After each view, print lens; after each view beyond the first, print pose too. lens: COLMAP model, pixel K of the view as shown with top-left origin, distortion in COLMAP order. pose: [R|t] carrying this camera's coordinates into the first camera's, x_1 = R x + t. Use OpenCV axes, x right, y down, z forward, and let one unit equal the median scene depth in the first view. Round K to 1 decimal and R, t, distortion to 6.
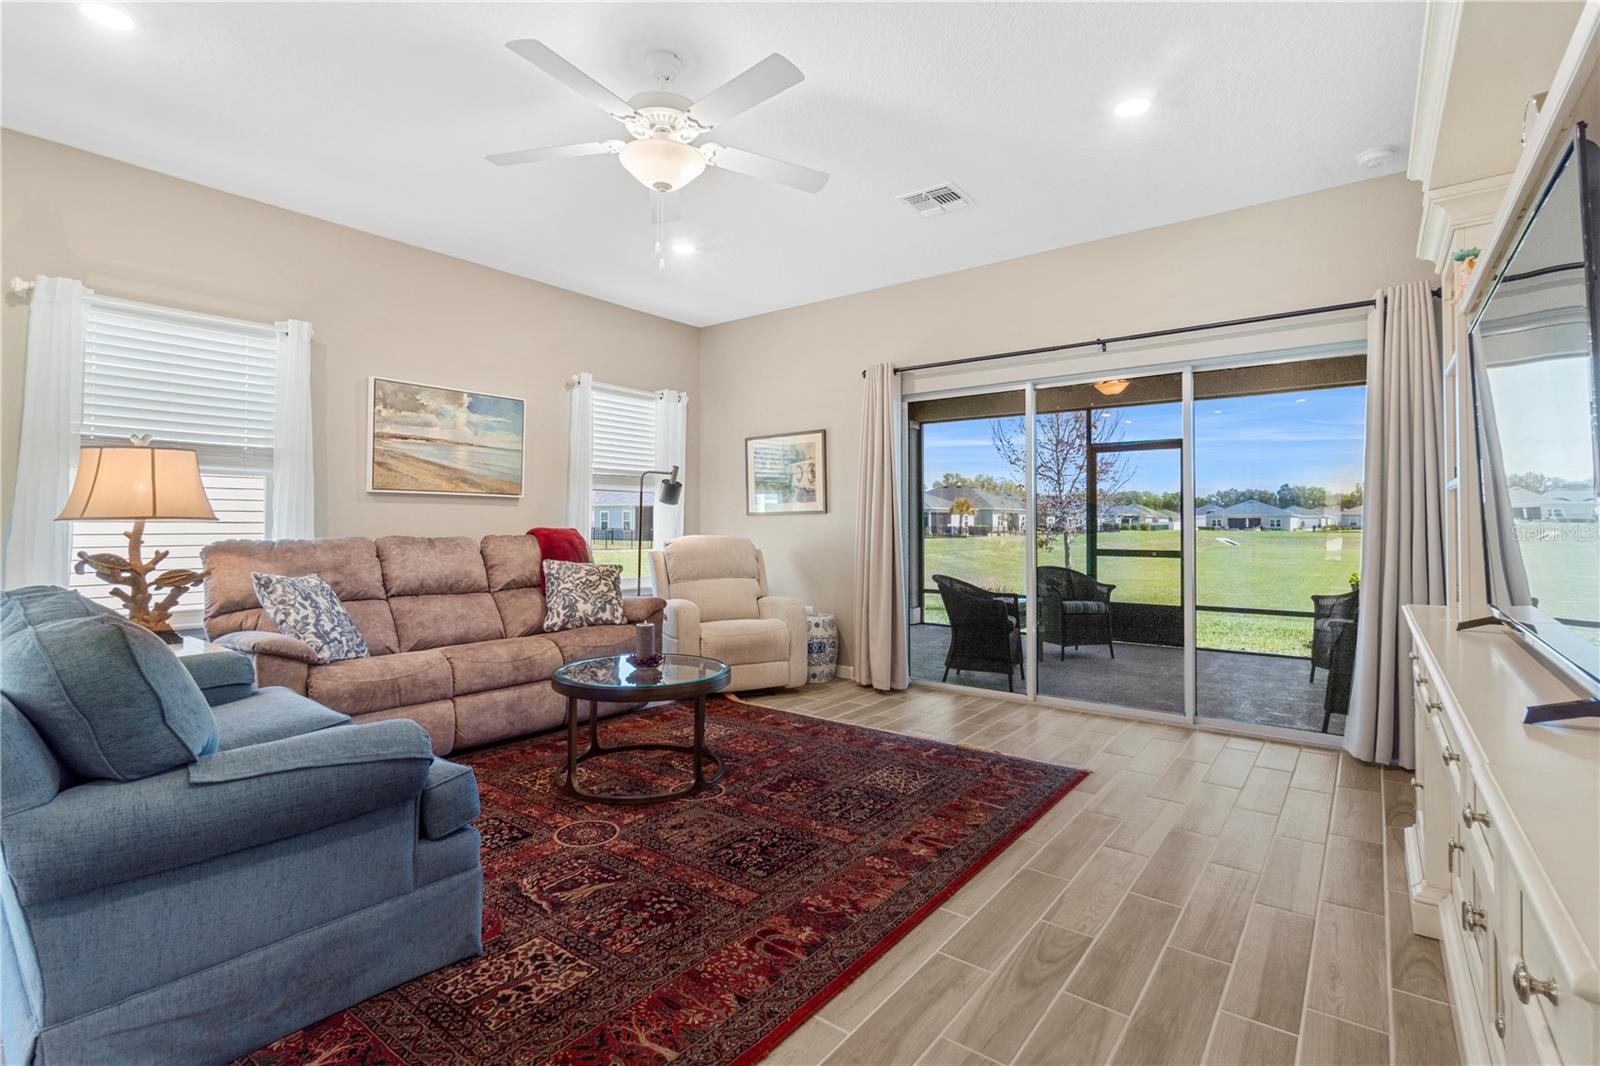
lens RADIAL K [[746.5, 0, 795.0], [0, 746.5, 515.5], [0, 0, 1]] dist [-0.004612, -0.000108]
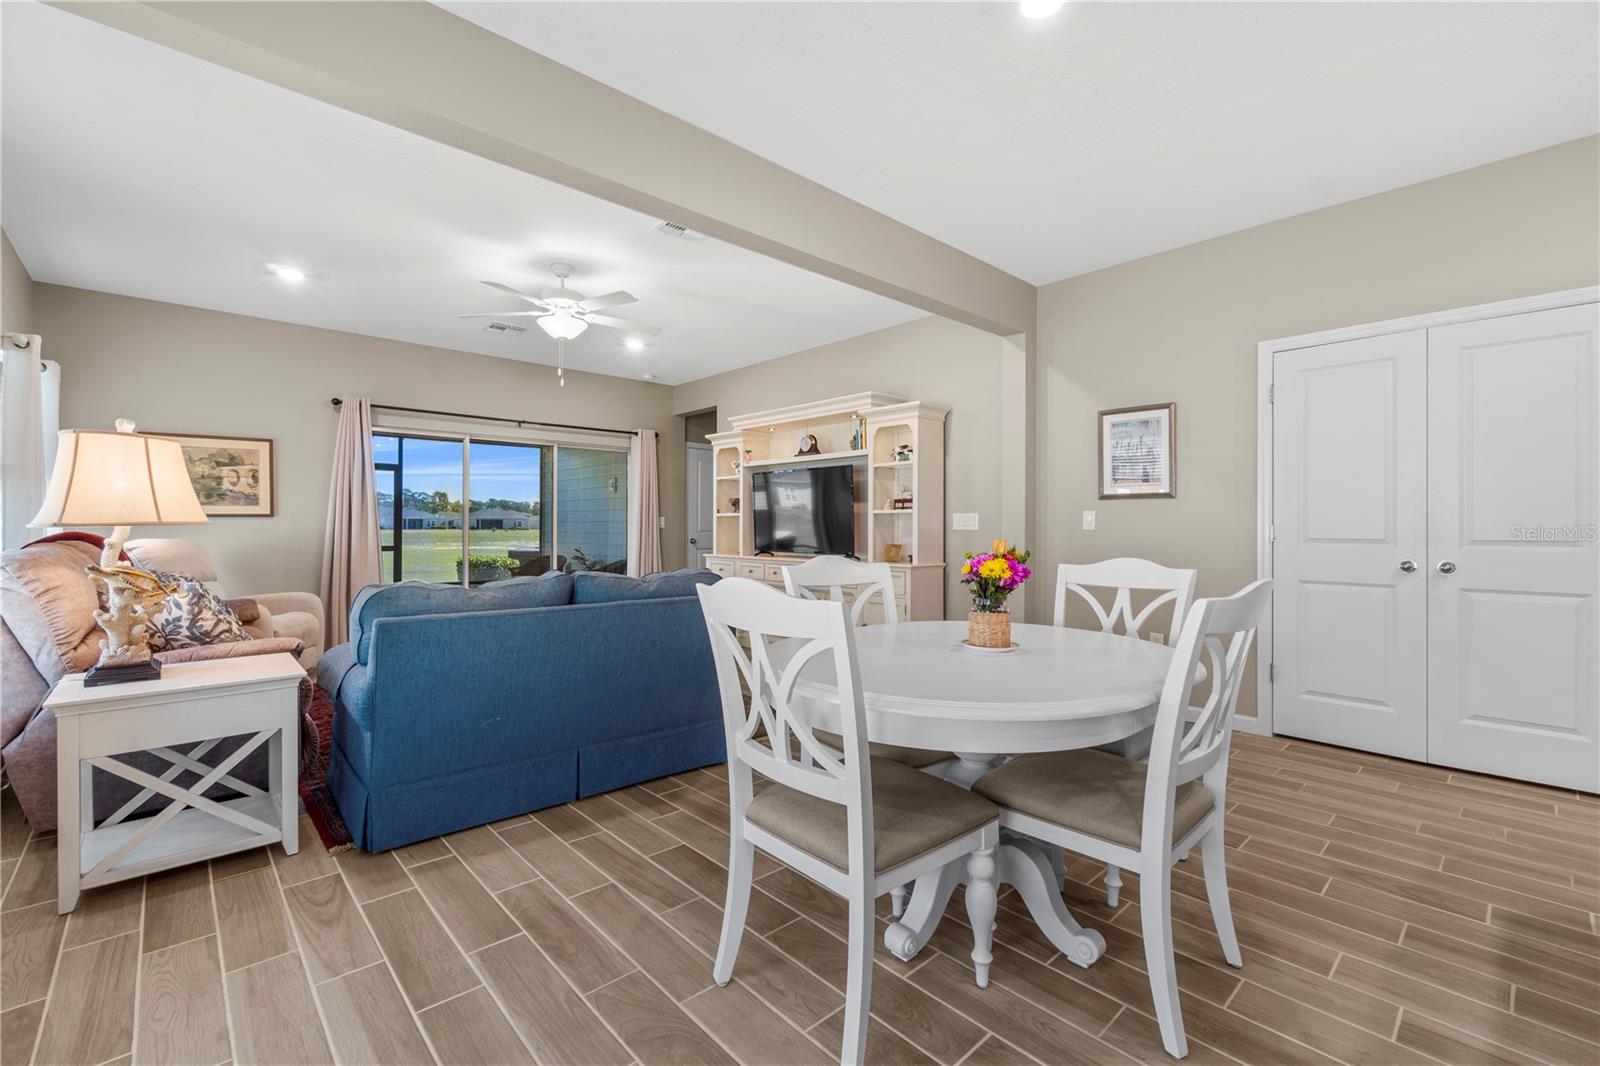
lens RADIAL K [[687.0, 0, 795.5], [0, 687.0, 524.3], [0, 0, 1]] dist [0.006765, -0.000093]
pose [[0.171432, 0.003179, 0.985191, -1.042134], [-0.012942, 0.999916, -0.000974, -0.001331], [-0.985111, -0.012584, 0.171458, 0.099723]]
